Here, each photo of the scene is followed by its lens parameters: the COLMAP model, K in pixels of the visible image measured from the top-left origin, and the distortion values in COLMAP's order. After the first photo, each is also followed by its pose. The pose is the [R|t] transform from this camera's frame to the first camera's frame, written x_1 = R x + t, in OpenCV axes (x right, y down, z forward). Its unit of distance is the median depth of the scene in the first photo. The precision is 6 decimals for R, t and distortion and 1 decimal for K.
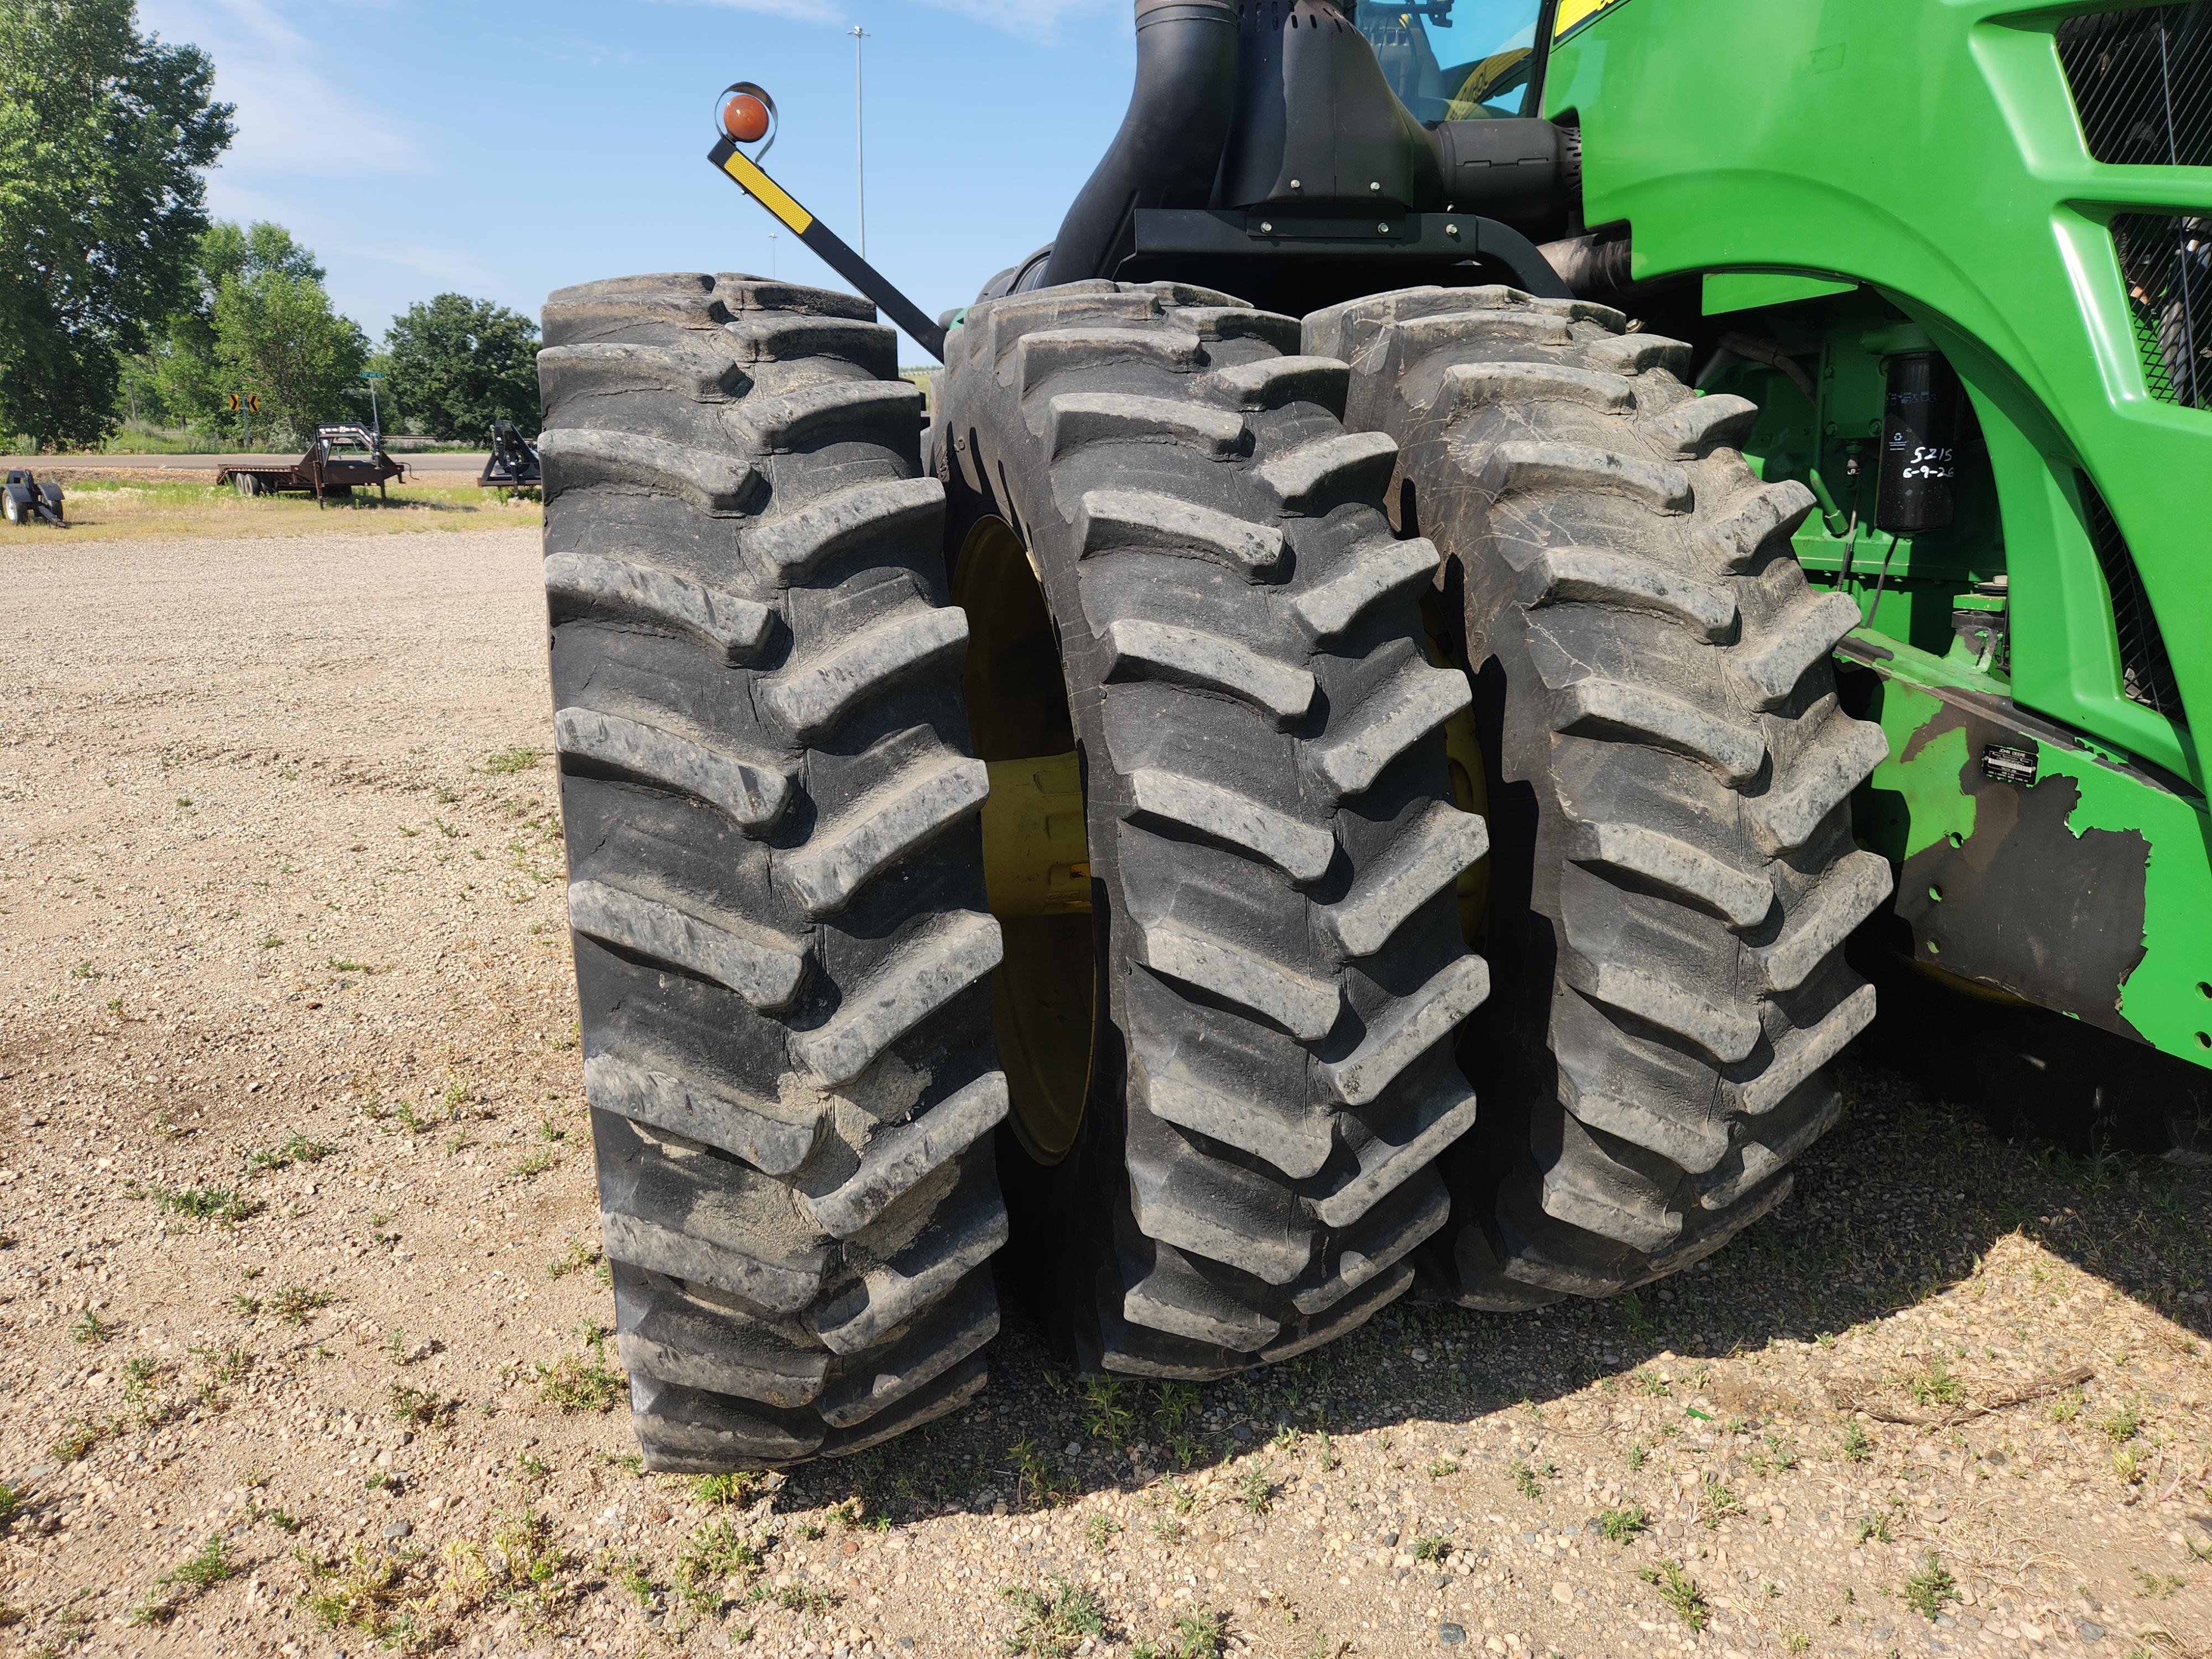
lens RADIAL K [[1518.6, 0, 1109.6], [0, 1518.6, 799.8], [0, 0, 1]] dist [0.077725, -0.072710]
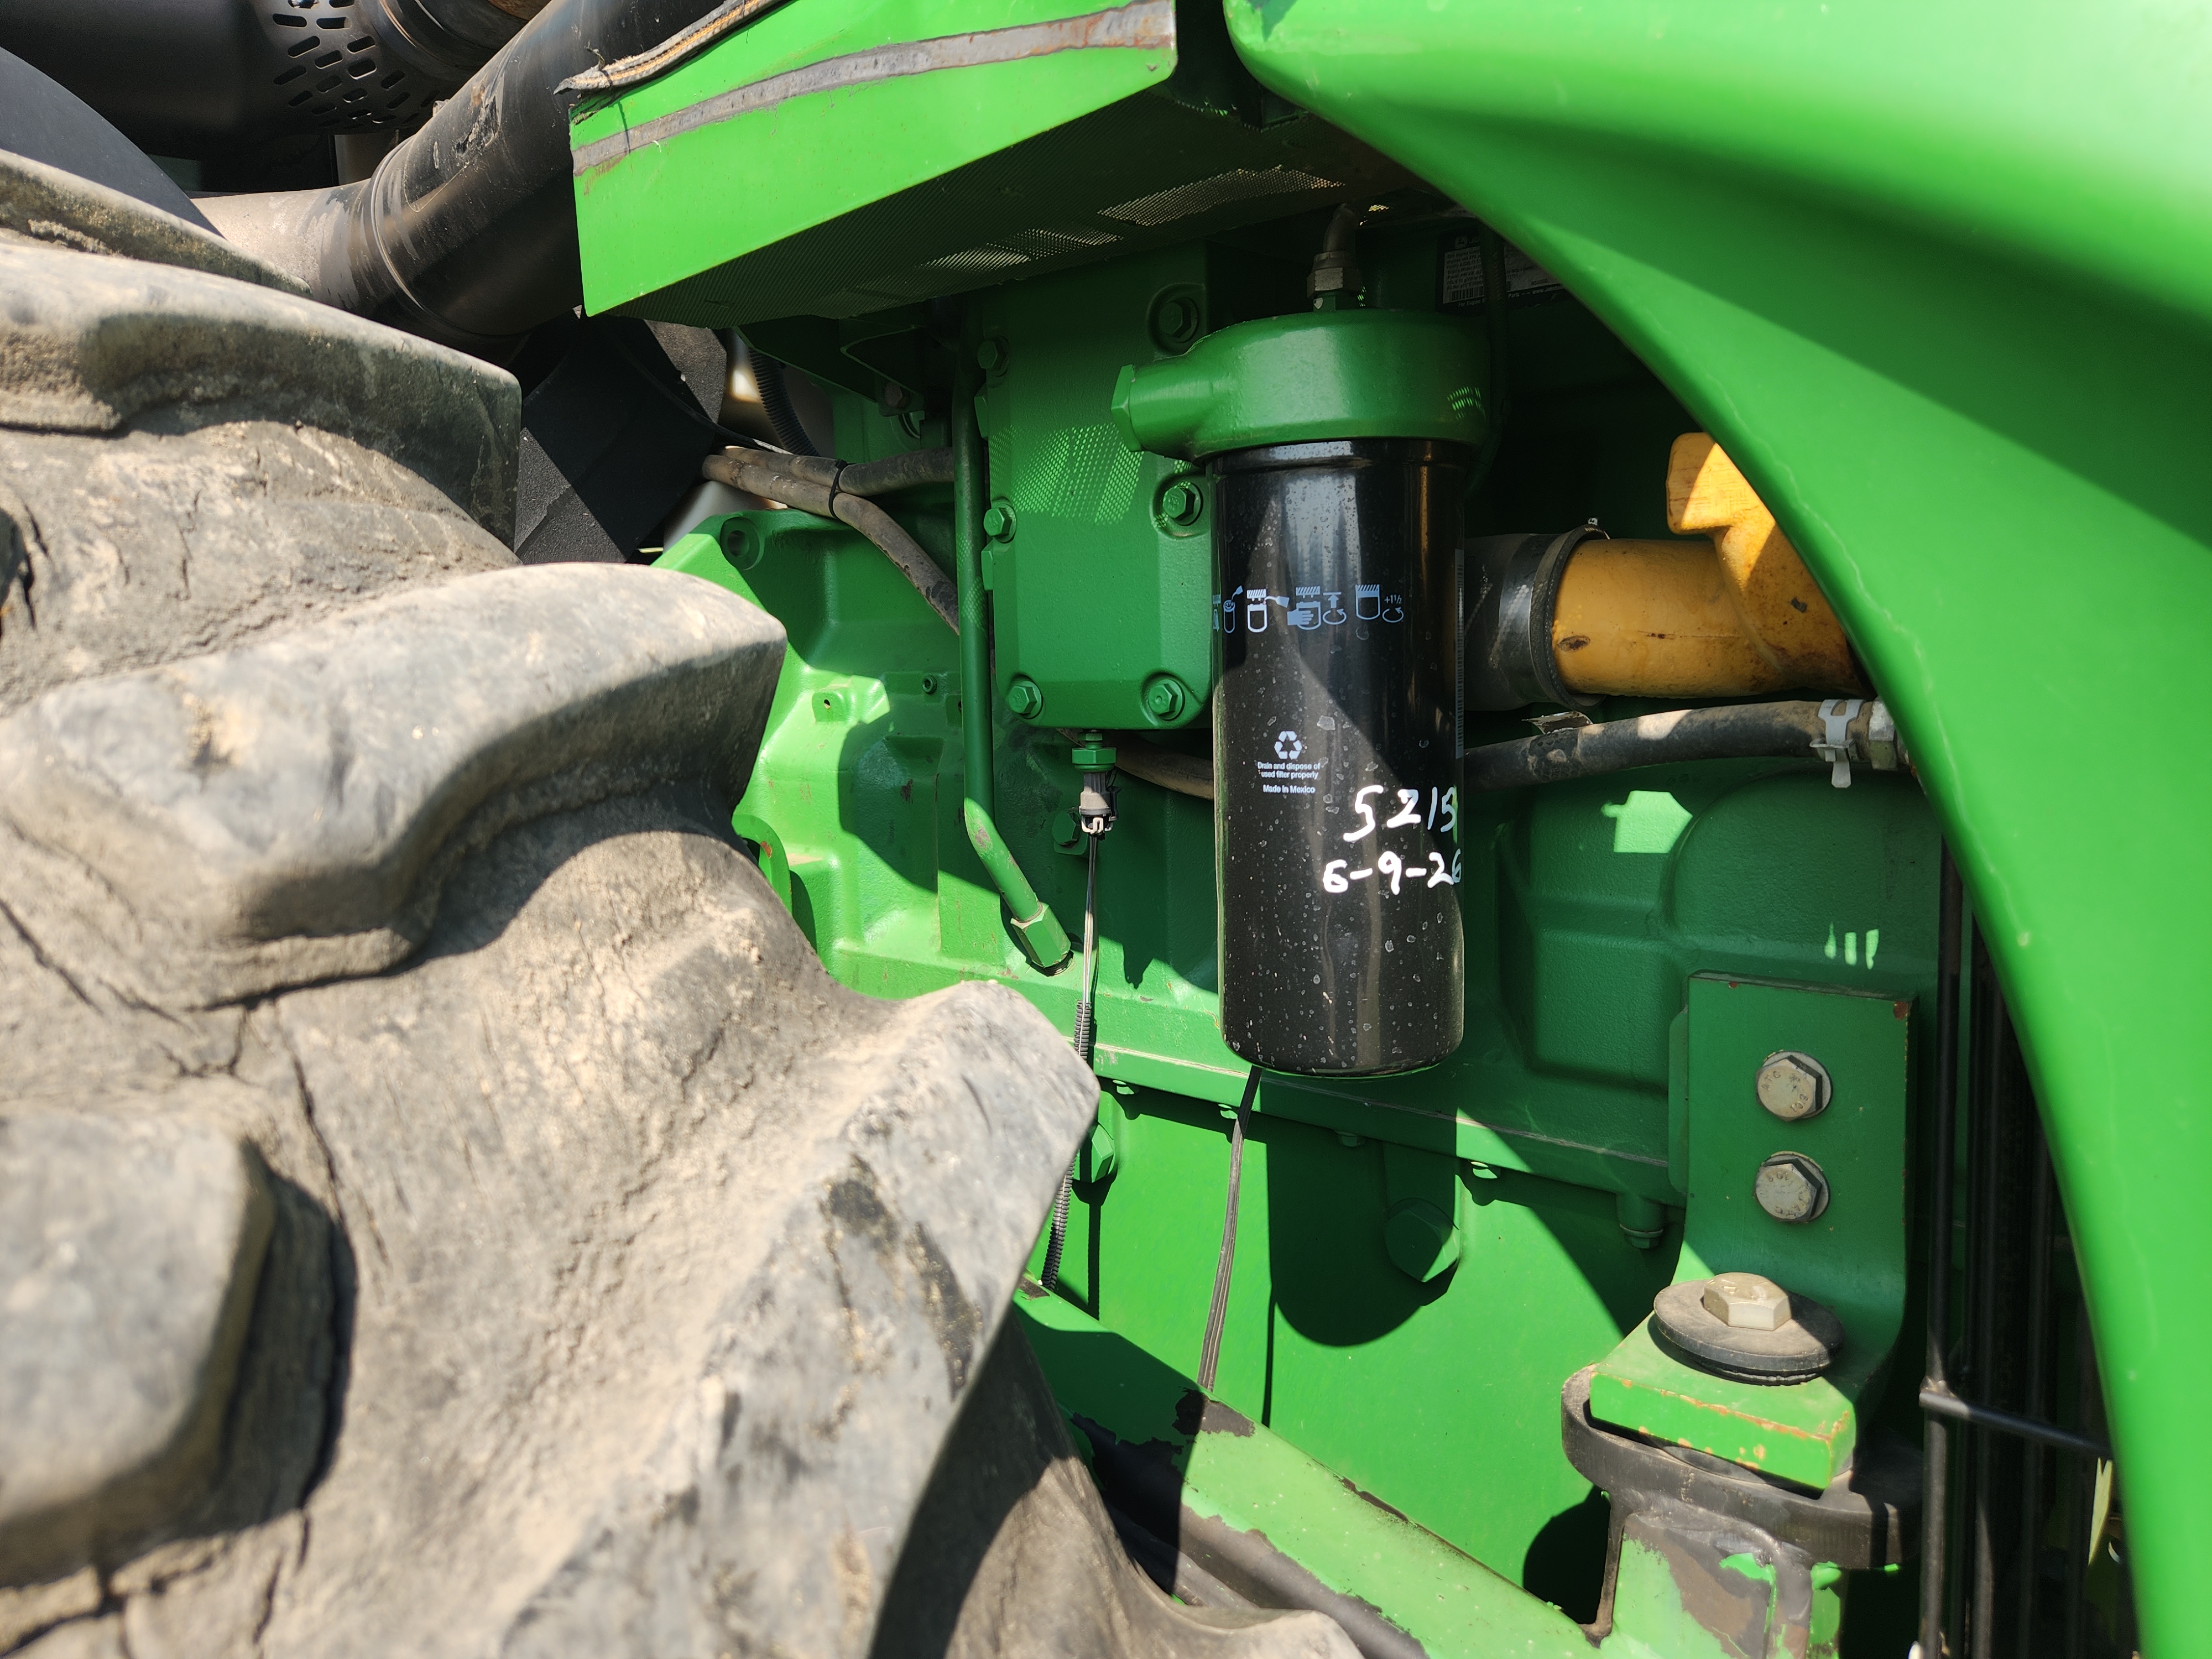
lens RADIAL K [[1518.6, 0, 1109.6], [0, 1518.6, 799.8], [0, 0, 1]] dist [0.077725, -0.072710]
pose [[0.842842, -0.050022, 0.535831, 0.351473], [0.118101, 0.988592, -0.093481, -0.210188], [-0.525042, 0.142072, 0.839134, 0.817781]]
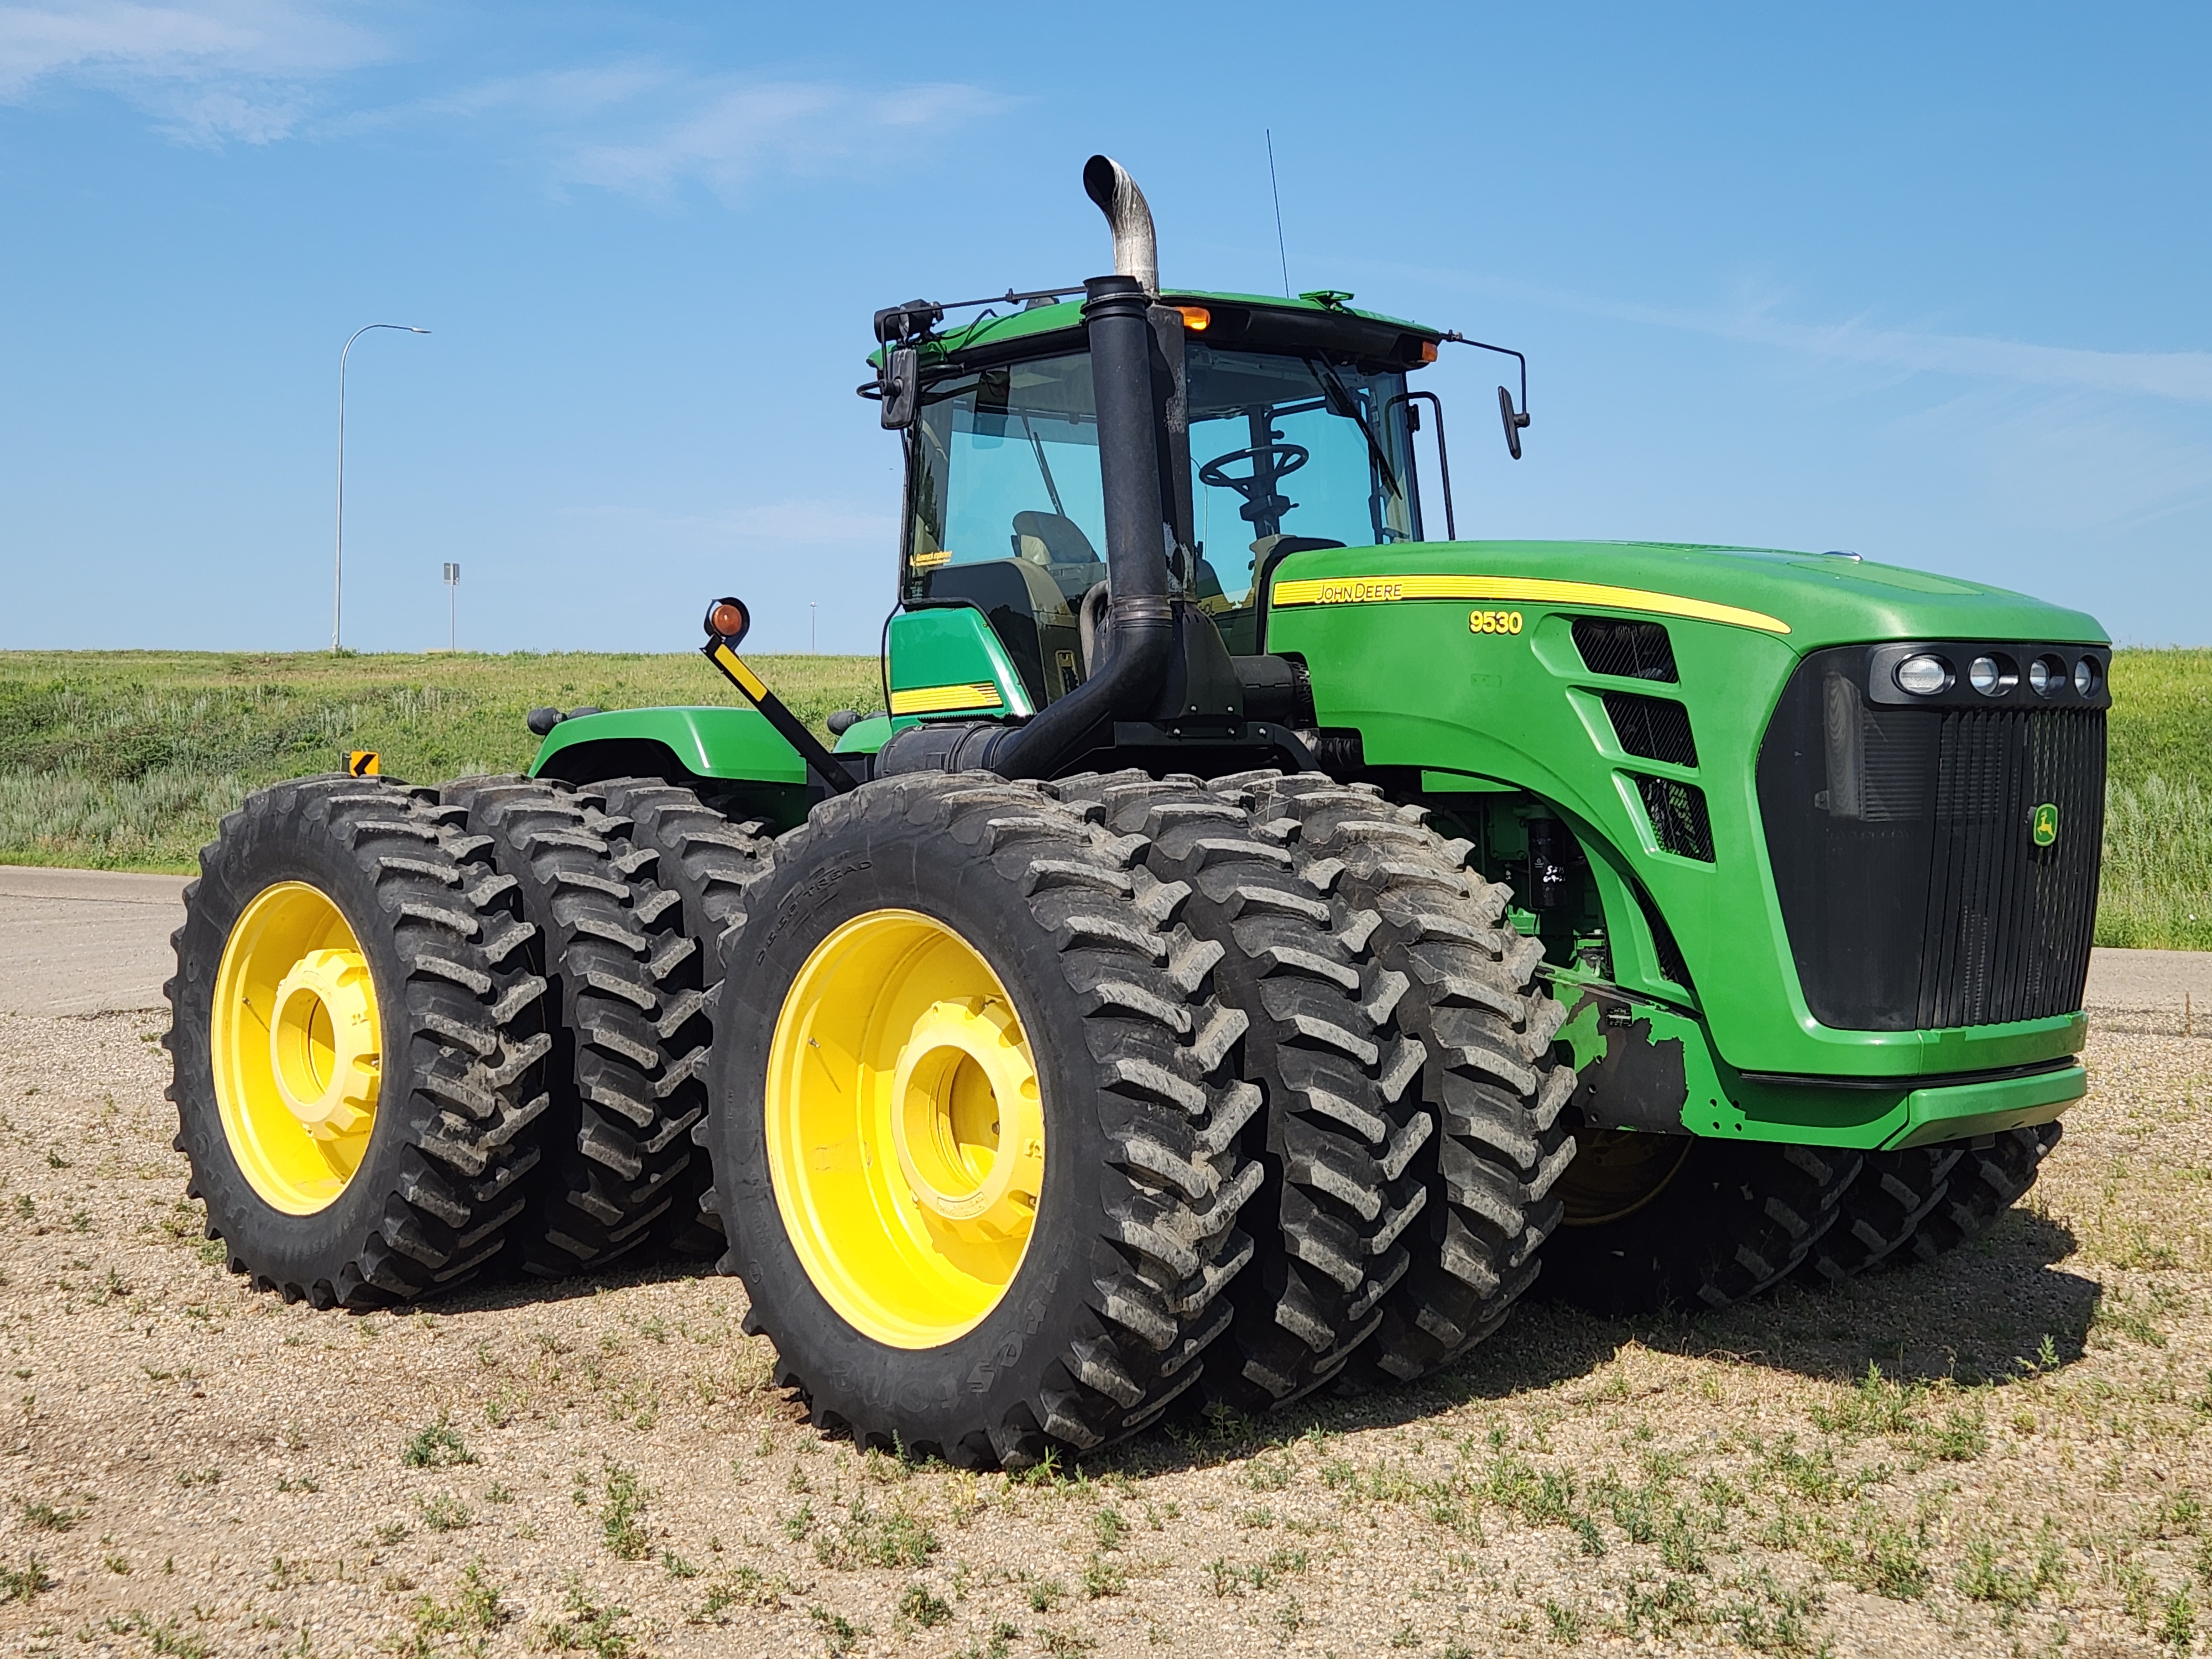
lens RADIAL K [[2826.5, 0, 1111.2], [0, 2826.5, 758.8], [0, 0, 1]] dist [0.152737, -0.444176]
pose [[0.897629, 0.014989, 0.440496, -1.579659], [0.094841, 0.969440, -0.226253, 0.404891], [-0.430426, 0.244868, 0.868777, -1.938966]]
